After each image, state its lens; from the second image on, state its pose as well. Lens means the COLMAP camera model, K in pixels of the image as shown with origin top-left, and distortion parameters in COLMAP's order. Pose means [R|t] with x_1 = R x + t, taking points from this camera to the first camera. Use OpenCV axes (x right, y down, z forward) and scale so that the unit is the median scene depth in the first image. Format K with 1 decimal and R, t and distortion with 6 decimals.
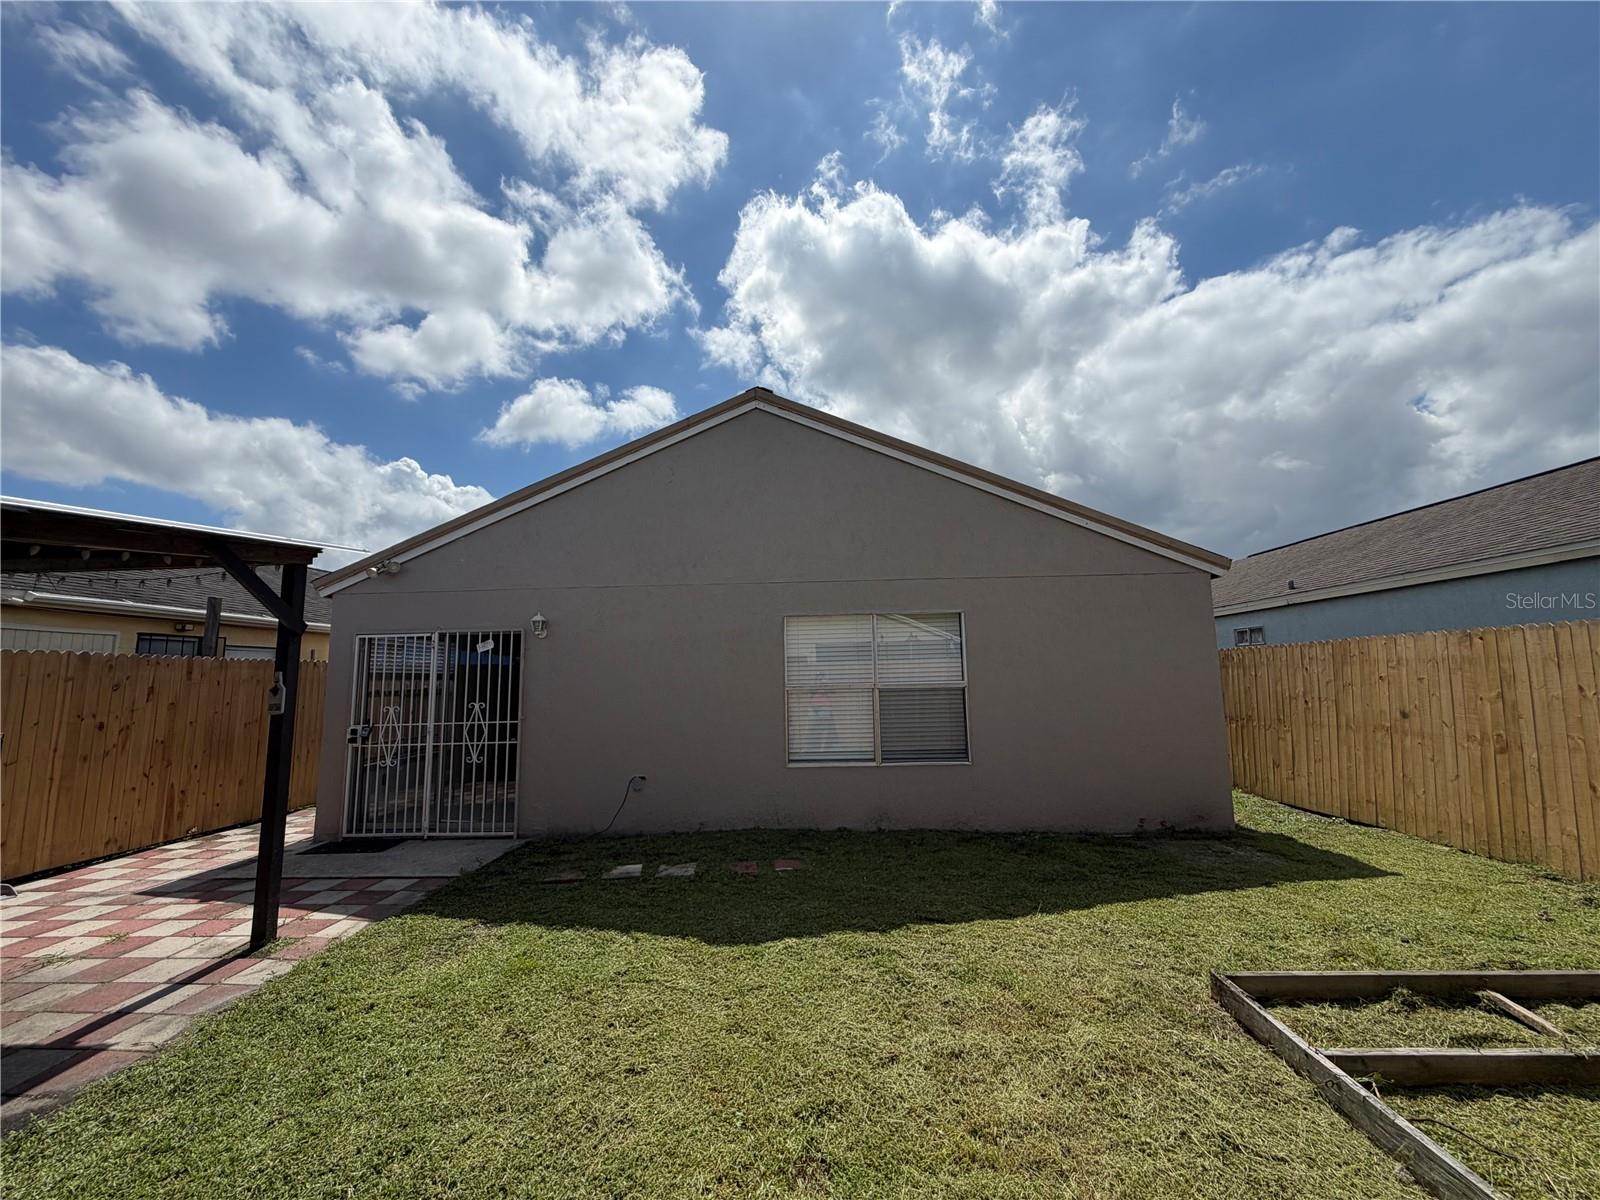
lens RADIAL K [[636.8, 0, 786.4], [0, 636.8, 629.5], [0, 0, 1]] dist [0.001866, 0.000825]
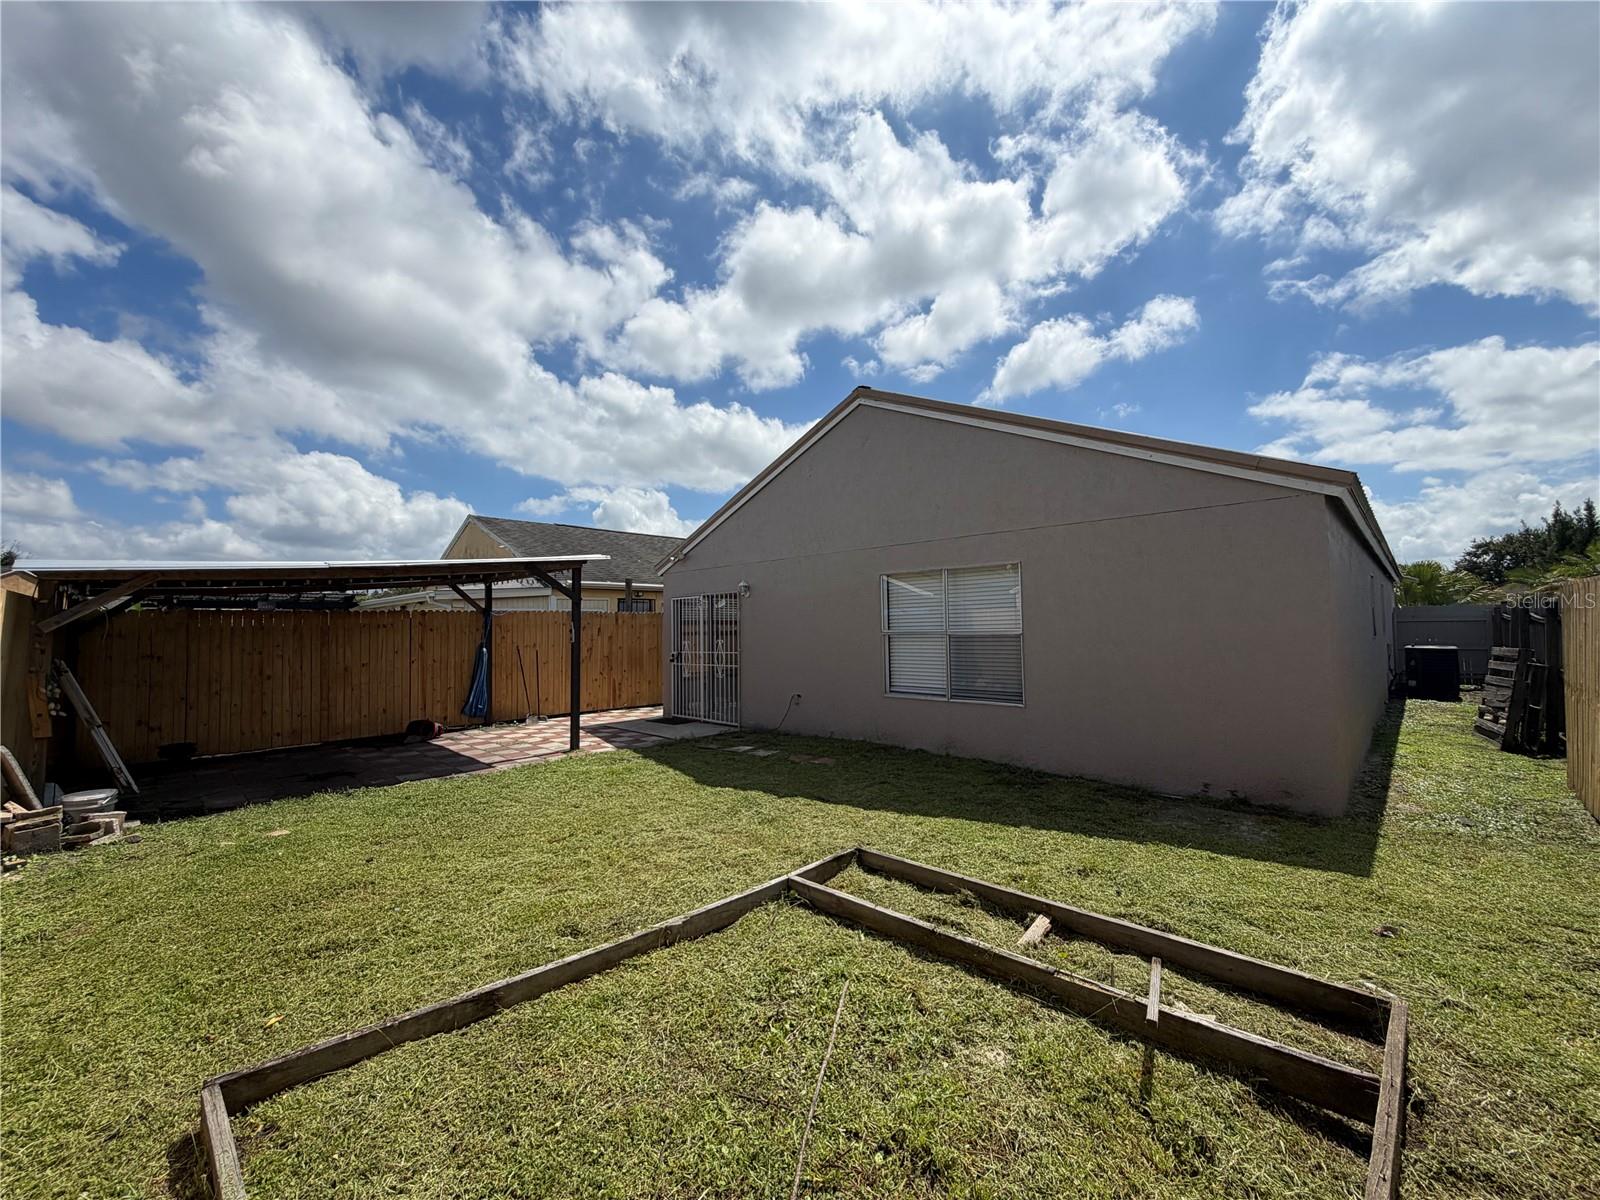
lens RADIAL K [[636.8, 0, 801.6], [0, 636.8, 613.1], [0, 0, 1]] dist [0.001866, 0.000825]
pose [[0.733187, -0.012308, -0.679916, 0.710914], [0.048694, 0.998220, 0.034439, 0.006889], [0.678282, -0.058359, 0.732481, -0.002038]]
